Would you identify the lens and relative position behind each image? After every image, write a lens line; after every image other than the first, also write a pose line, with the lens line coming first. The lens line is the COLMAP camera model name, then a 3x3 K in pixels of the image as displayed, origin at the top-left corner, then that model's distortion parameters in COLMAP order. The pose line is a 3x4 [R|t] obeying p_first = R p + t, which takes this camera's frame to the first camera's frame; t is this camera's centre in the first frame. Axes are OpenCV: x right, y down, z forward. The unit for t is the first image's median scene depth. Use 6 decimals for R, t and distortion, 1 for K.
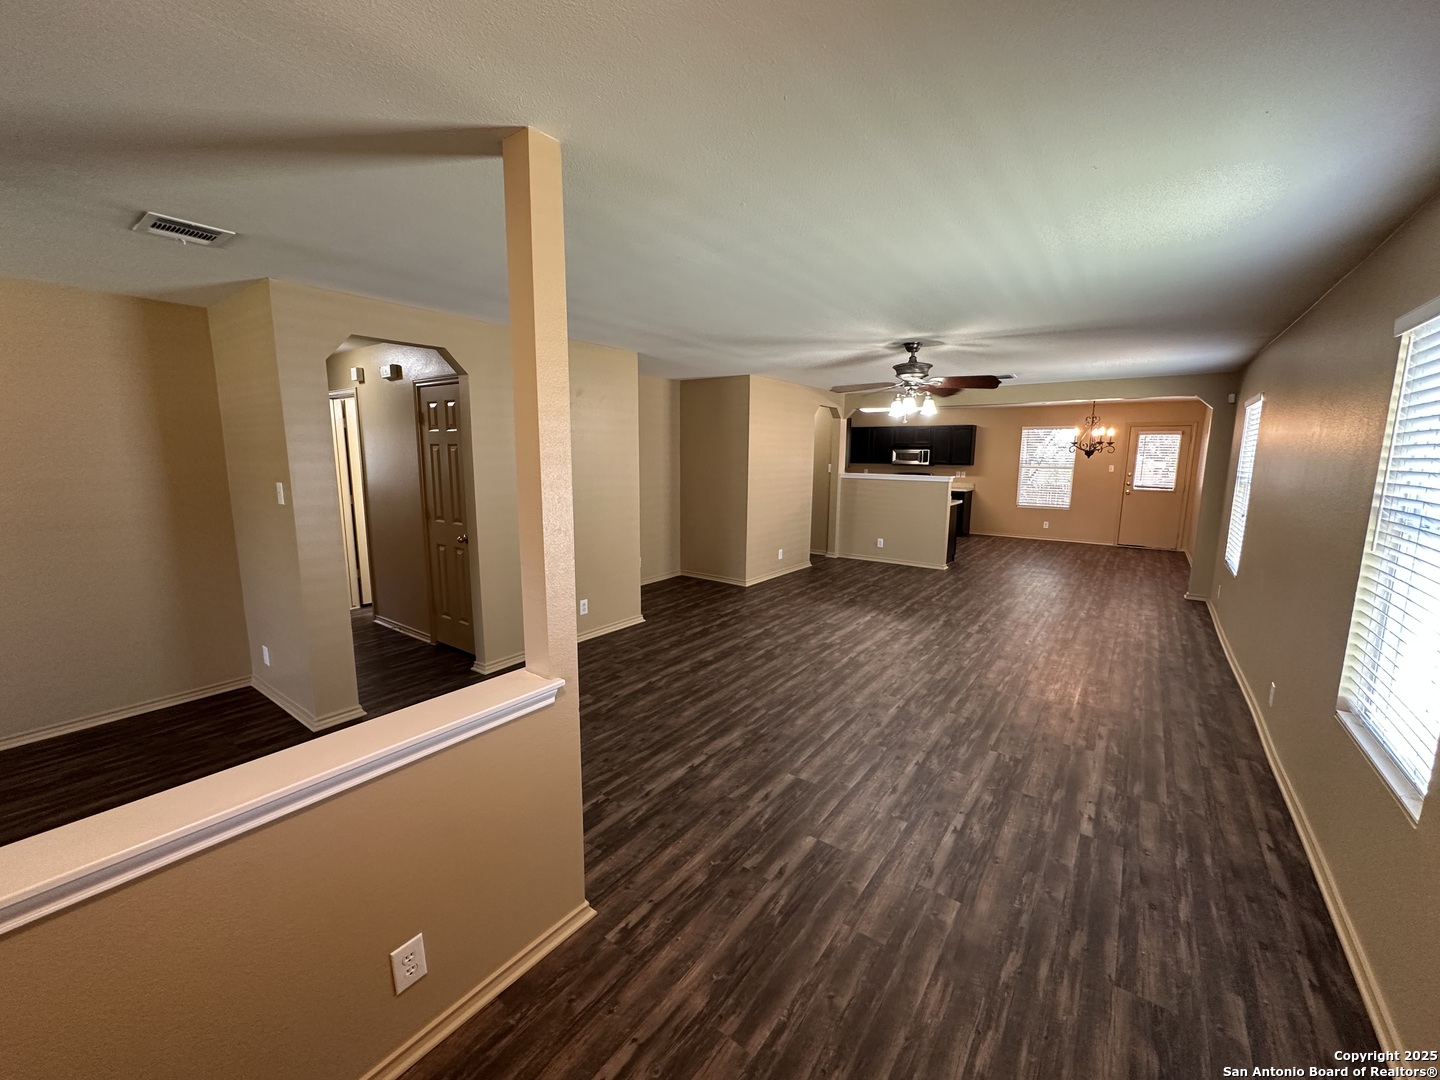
lens RADIAL K [[574.8, 0, 720.4], [0, 574.8, 539.1], [0, 0, 1]] dist [-0.003857, 0.000809]
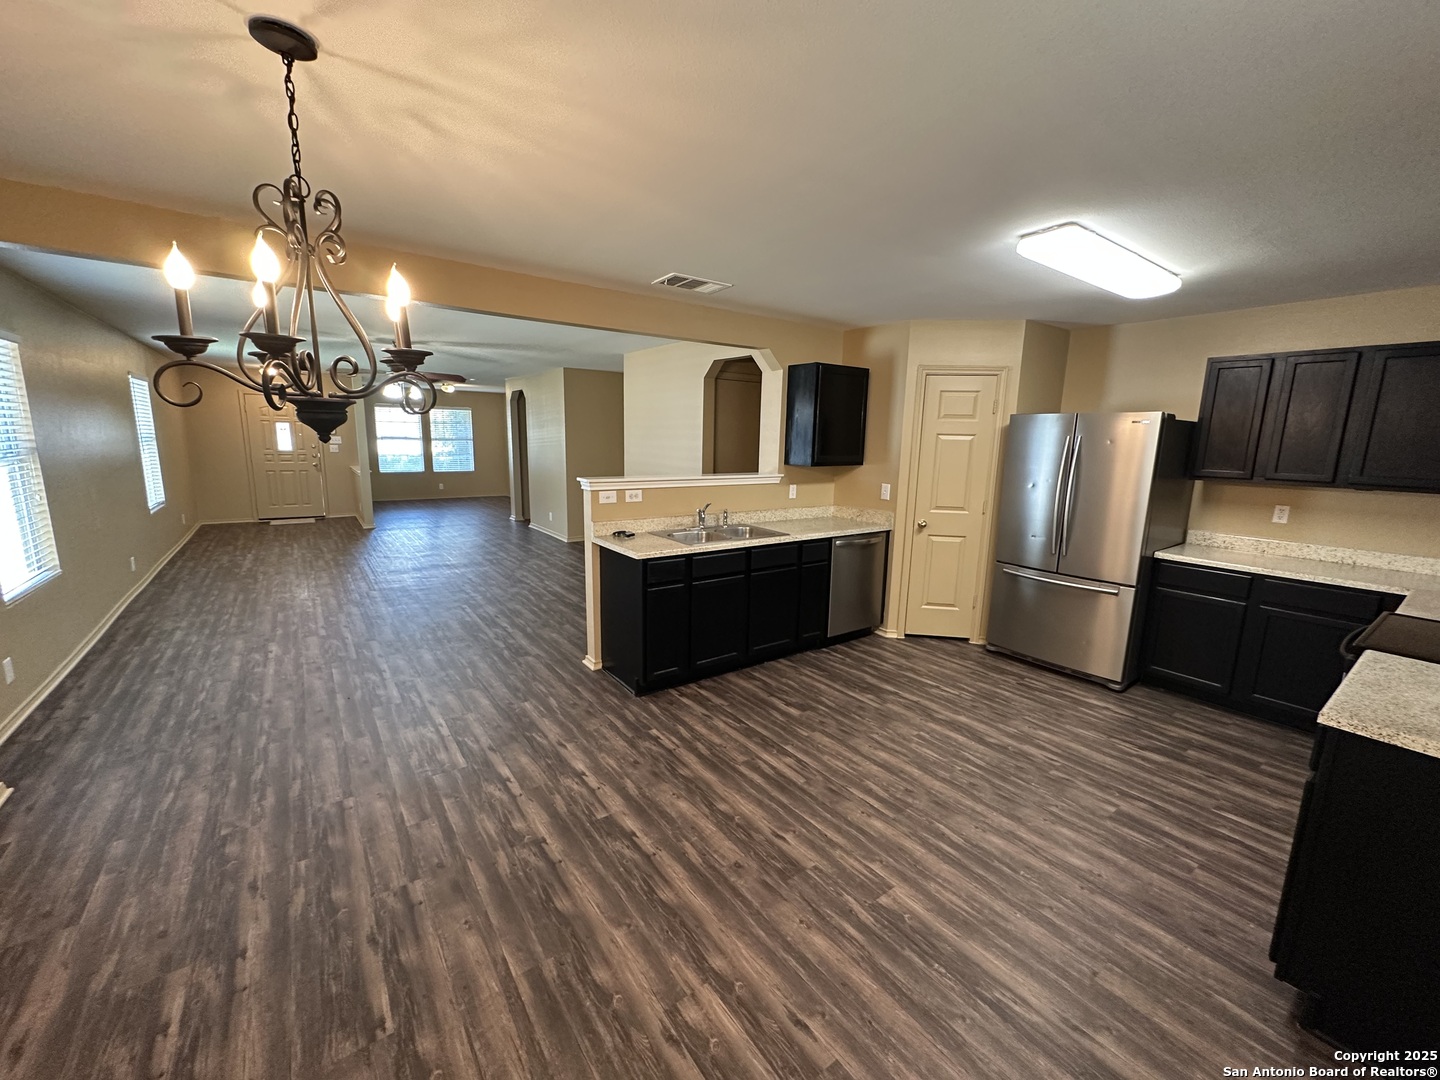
lens RADIAL K [[574.8, 0, 720.7], [0, 574.8, 541.0], [0, 0, 1]] dist [-0.003857, 0.000809]
pose [[-0.297710, 0.158449, -0.941415, 1.311609], [-0.168839, 0.961846, 0.215281, -0.288185], [0.939607, 0.223039, -0.259599, 1.972478]]
